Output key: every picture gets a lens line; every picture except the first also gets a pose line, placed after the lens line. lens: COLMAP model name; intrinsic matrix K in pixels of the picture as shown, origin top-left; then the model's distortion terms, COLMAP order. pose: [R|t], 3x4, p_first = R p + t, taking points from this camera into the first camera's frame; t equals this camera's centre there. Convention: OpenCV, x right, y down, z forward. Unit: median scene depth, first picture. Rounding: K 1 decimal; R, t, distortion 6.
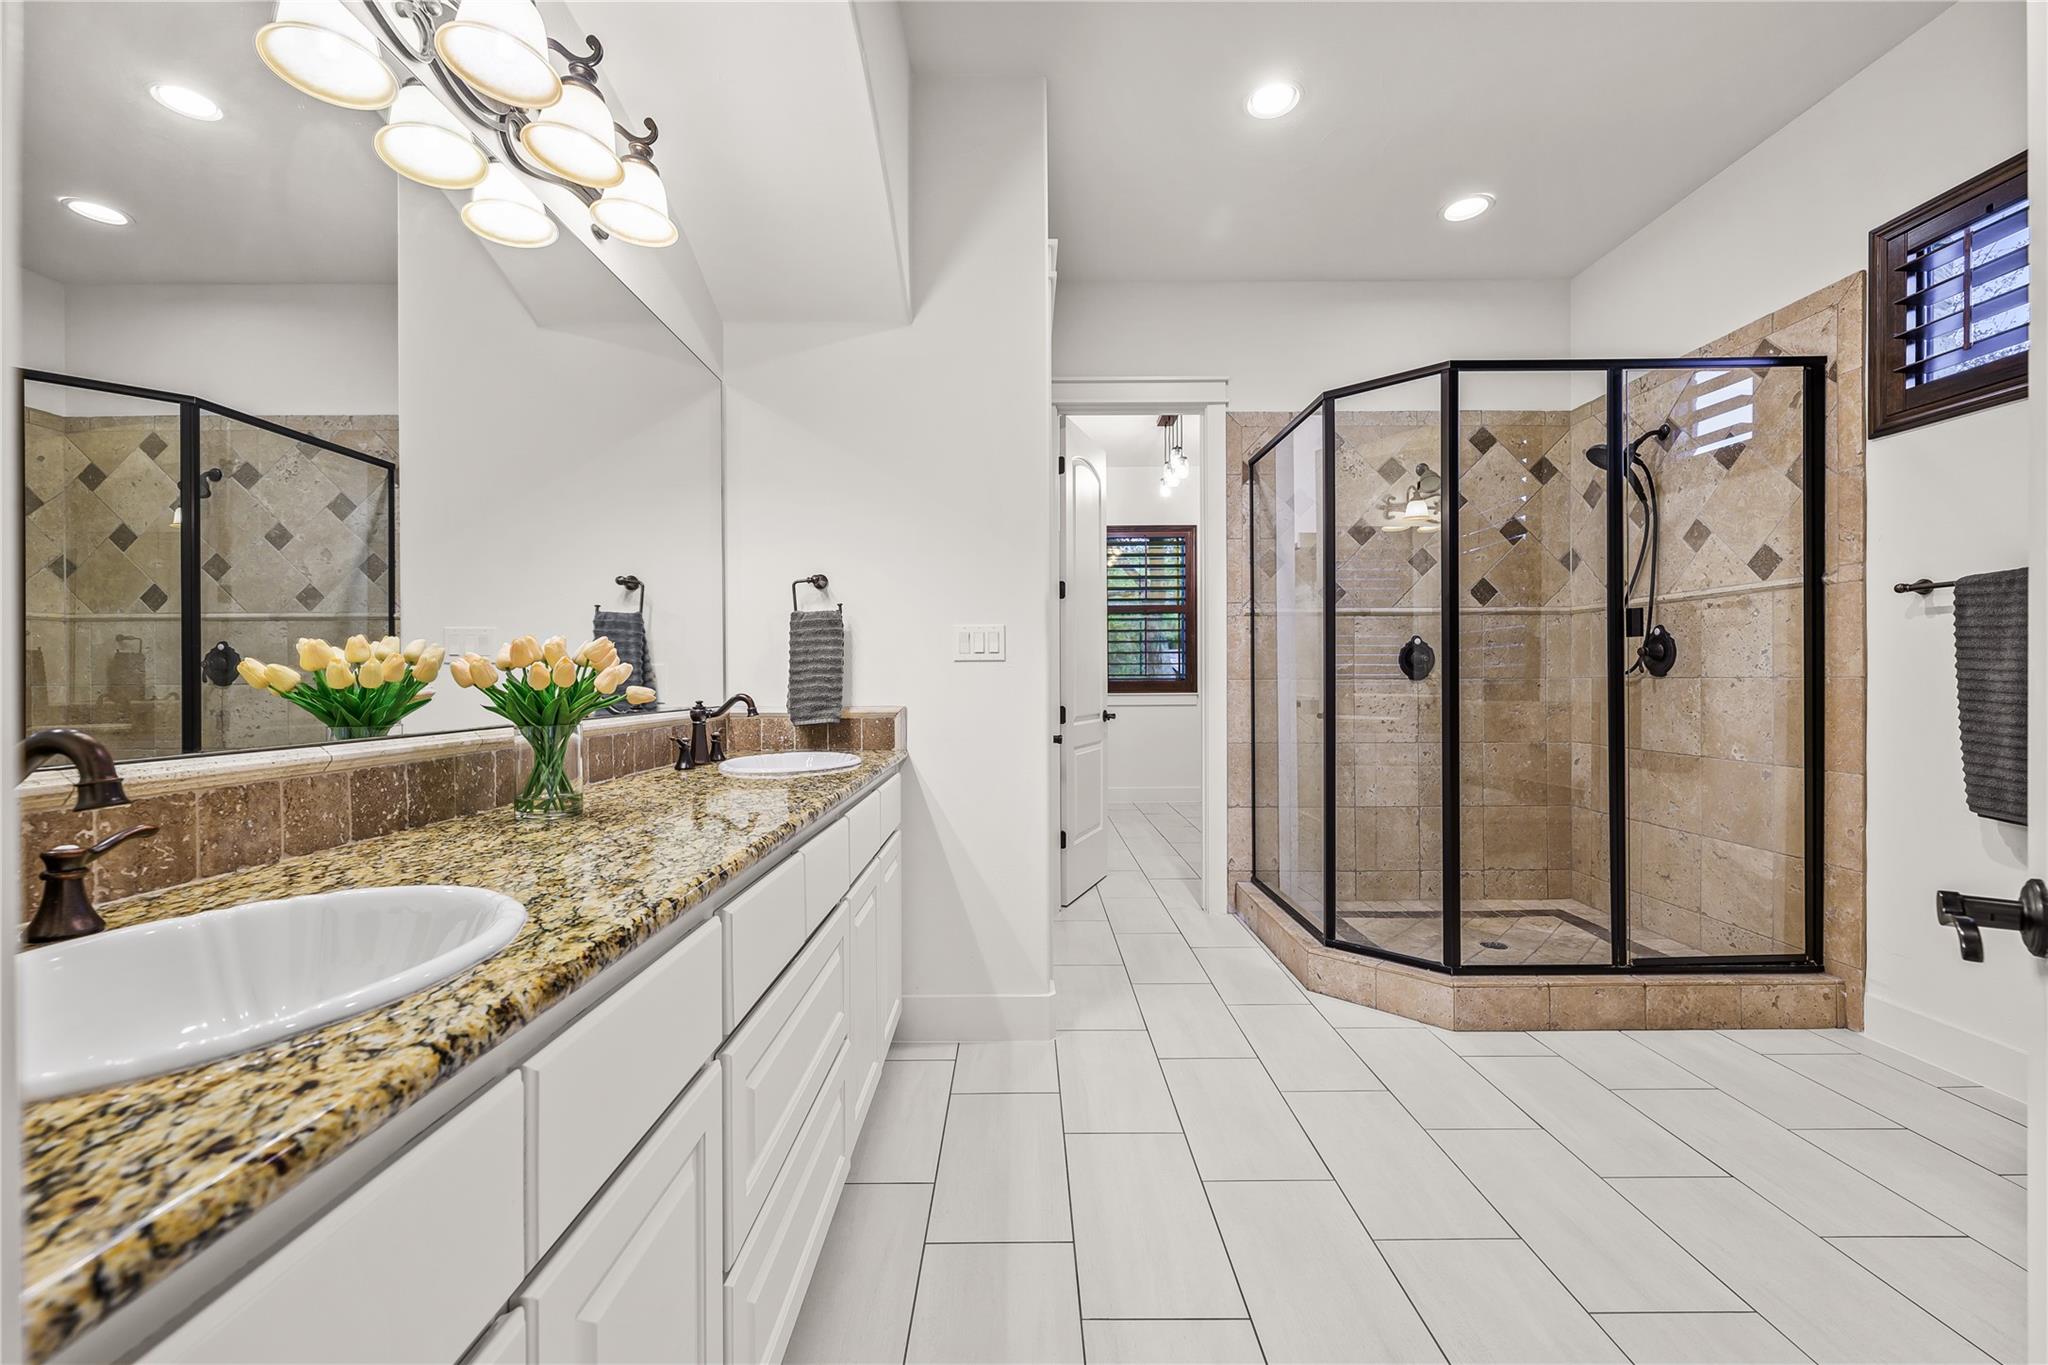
lens RADIAL K [[817.7, 0, 1010.8], [0, 817.7, 683.9], [0, 0, 1]] dist [0.001480, -0.000238]
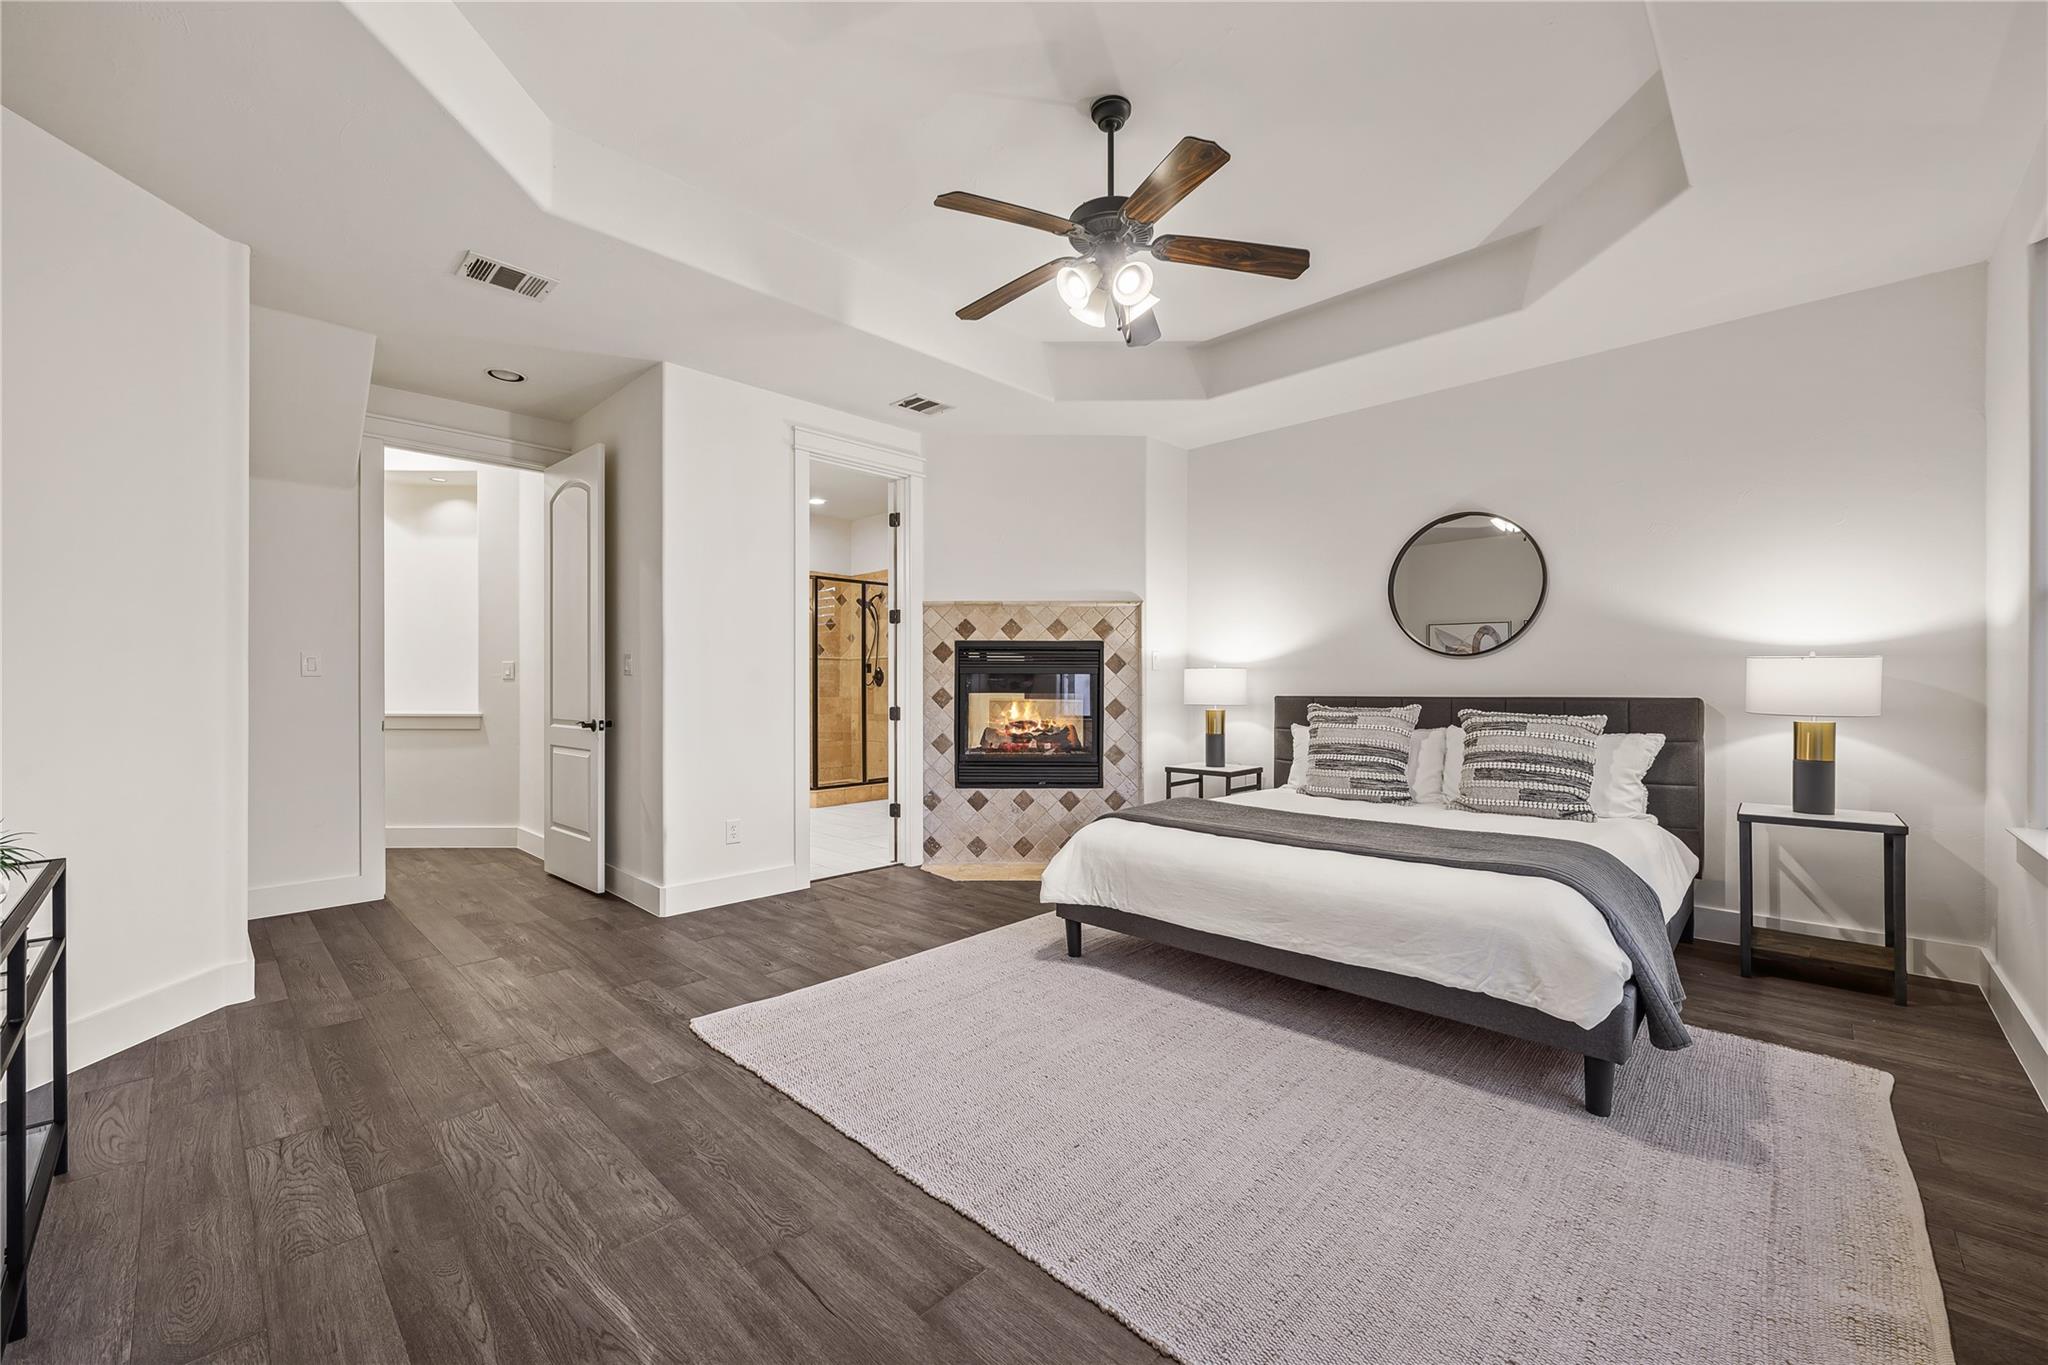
lens RADIAL K [[817.7, 0, 1016.6], [0, 817.7, 680.9], [0, 0, 1]] dist [0.001480, -0.000238]
pose [[0.695622, 0.000176, 0.718408, -0.775465], [-0.000329, 1.000000, 0.000073, -0.027217], [-0.718408, -0.000287, 0.695622, -1.128402]]
